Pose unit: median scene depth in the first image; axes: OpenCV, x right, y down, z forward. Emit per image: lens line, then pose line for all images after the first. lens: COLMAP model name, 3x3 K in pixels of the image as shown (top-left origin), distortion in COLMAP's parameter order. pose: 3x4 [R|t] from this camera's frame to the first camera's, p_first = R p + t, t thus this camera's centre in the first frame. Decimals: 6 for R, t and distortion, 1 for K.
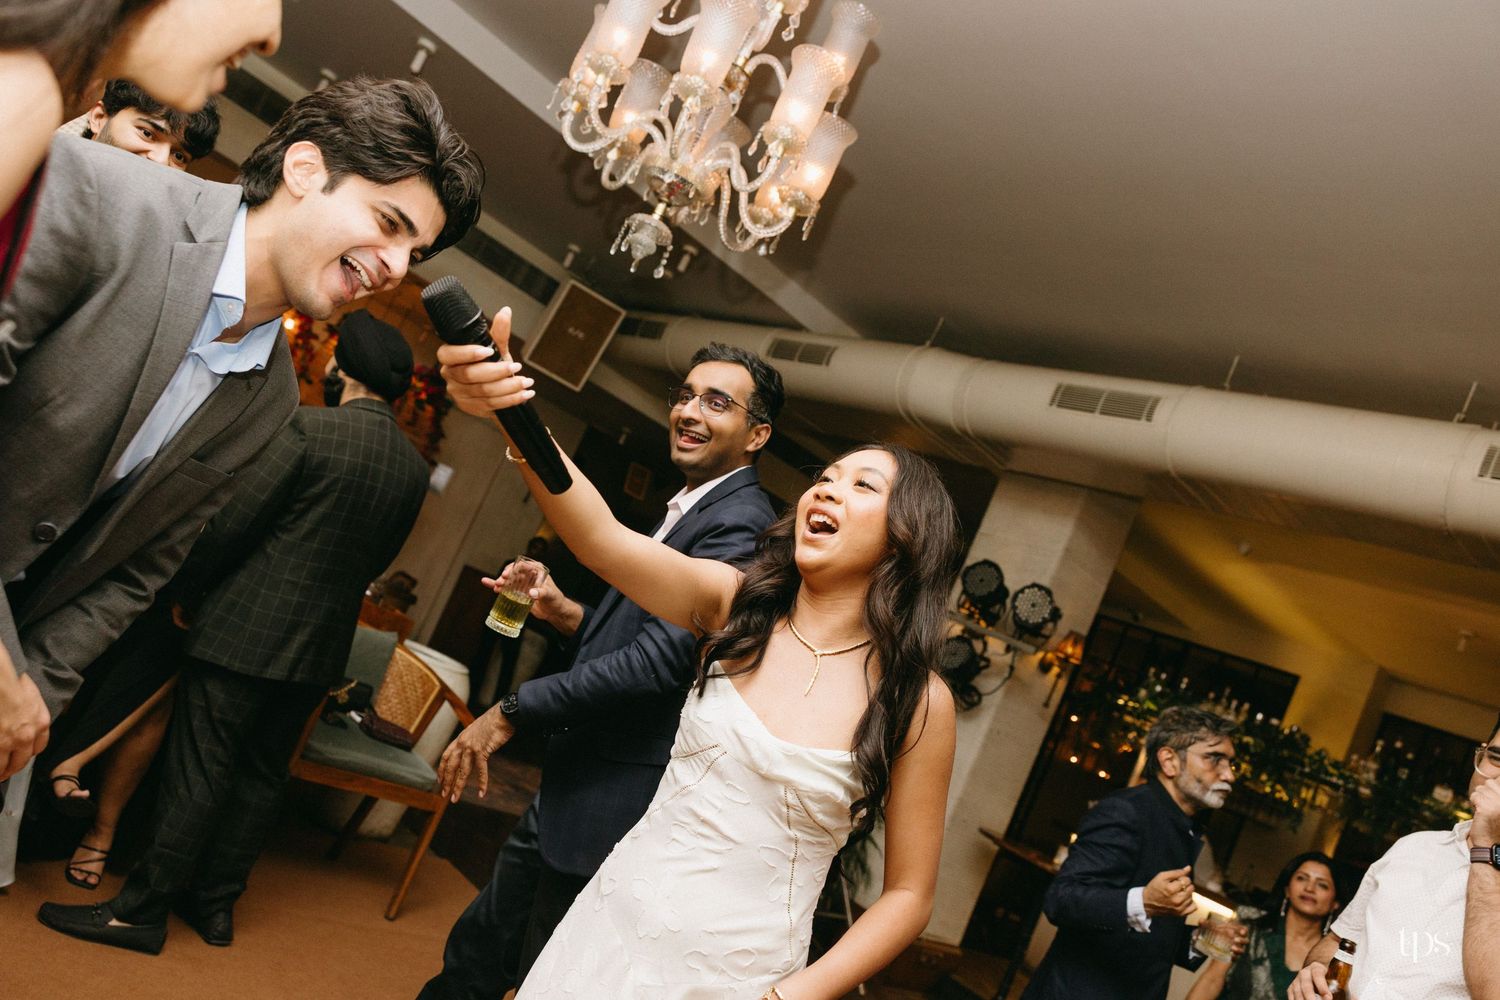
lens RADIAL K [[1155.5, 0, 750.0], [0, 1155.5, 500.0], [0, 0, 1]] dist [0.006097, -0.001561]
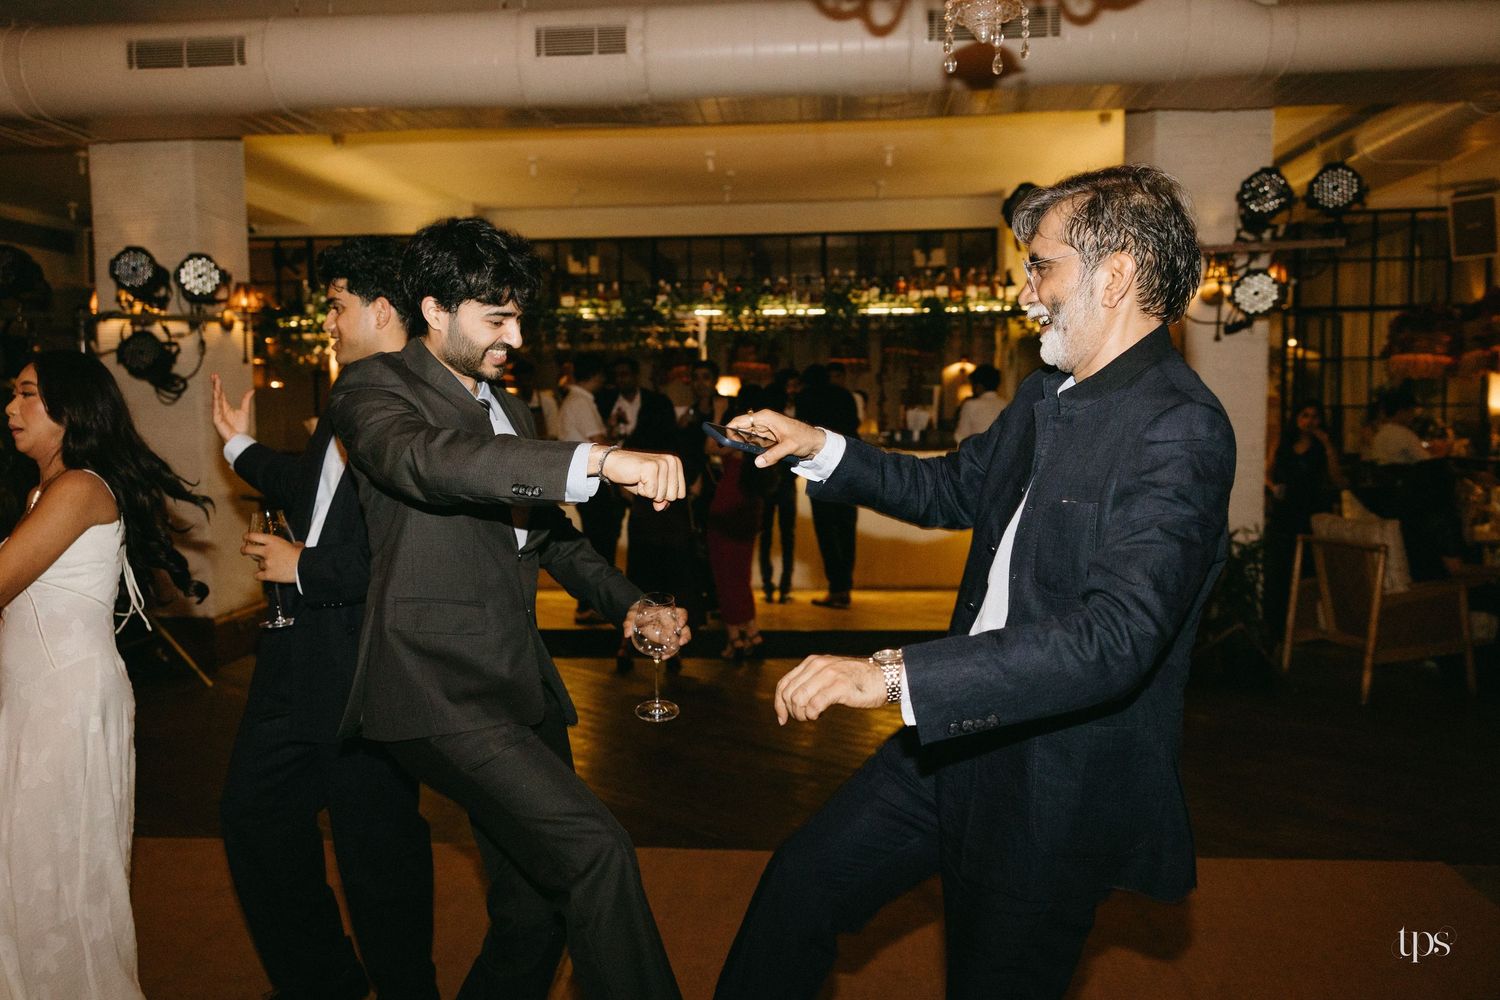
lens RADIAL K [[1155.5, 0, 750.0], [0, 1155.5, 500.0], [0, 0, 1]] dist [0.006097, -0.001561]
pose [[0.679035, -0.468630, 0.565065, -0.081349], [0.229203, 0.866592, 0.443266, -0.071549], [-0.697408, -0.171478, 0.695857, -0.049266]]
